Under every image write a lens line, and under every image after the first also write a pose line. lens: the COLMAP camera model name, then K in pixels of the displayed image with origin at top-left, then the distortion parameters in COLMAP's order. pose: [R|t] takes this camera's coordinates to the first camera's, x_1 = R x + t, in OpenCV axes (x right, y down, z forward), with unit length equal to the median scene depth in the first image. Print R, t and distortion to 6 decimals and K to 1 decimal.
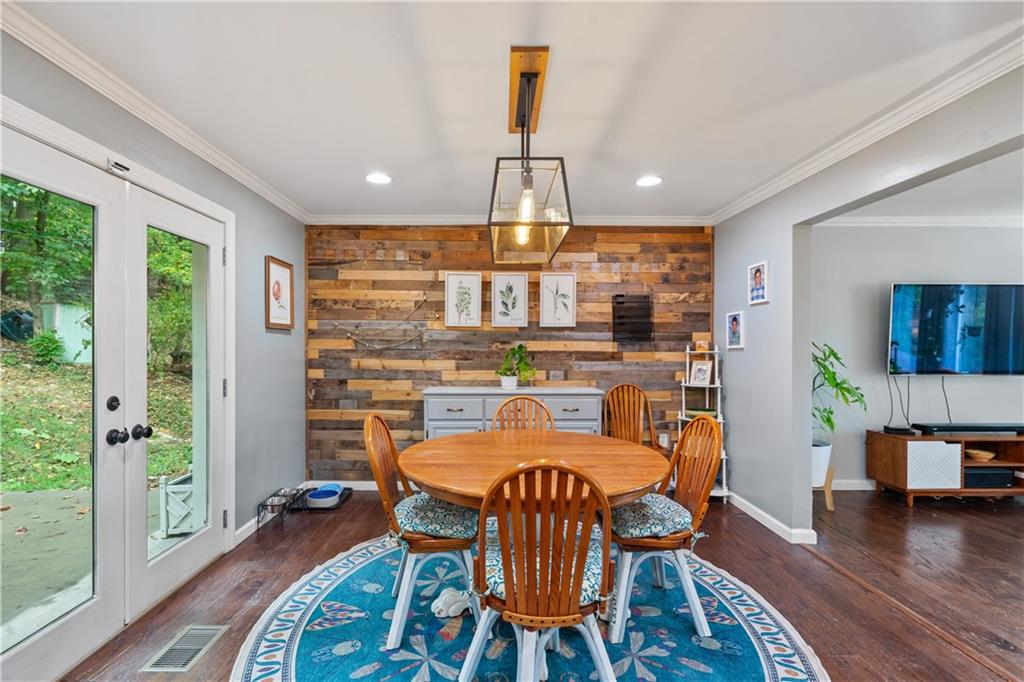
lens RADIAL K [[463.7, 0, 510.3], [0, 463.7, 346.8], [0, 0, 1]] dist [-0.000169, -0.000311]
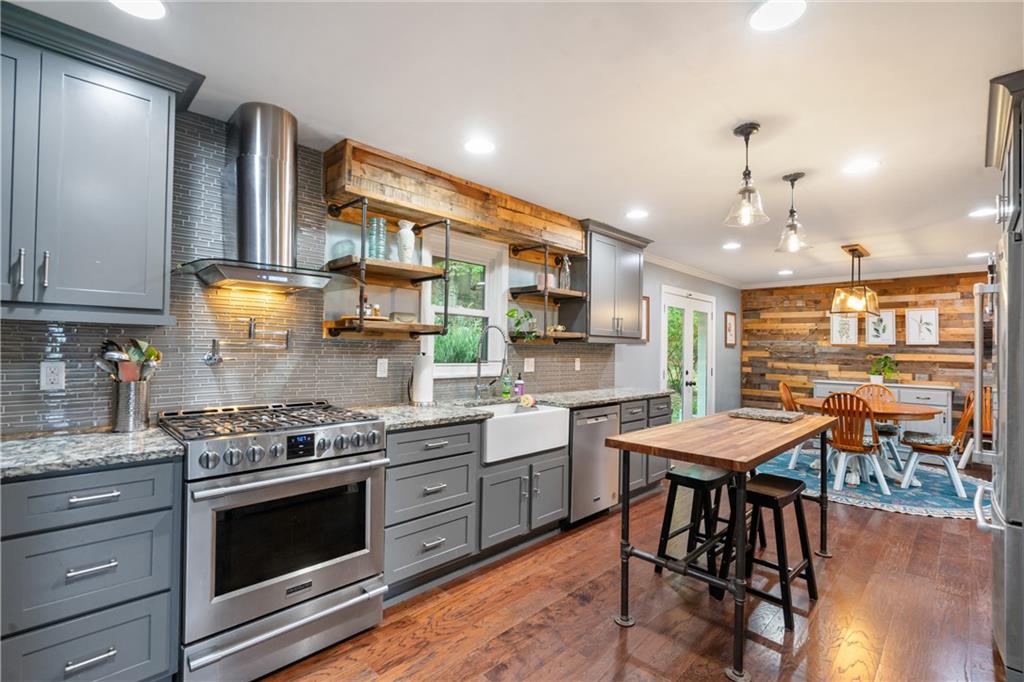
lens RADIAL K [[463.7, 0, 495.7], [0, 463.7, 340.5], [0, 0, 1]] dist [-0.000169, -0.000311]
pose [[0.669581, -0.005173, -0.742721, 0.288372], [-0.016821, 0.999614, -0.022127, -0.000614], [0.742548, 0.027310, 0.669236, -0.997626]]
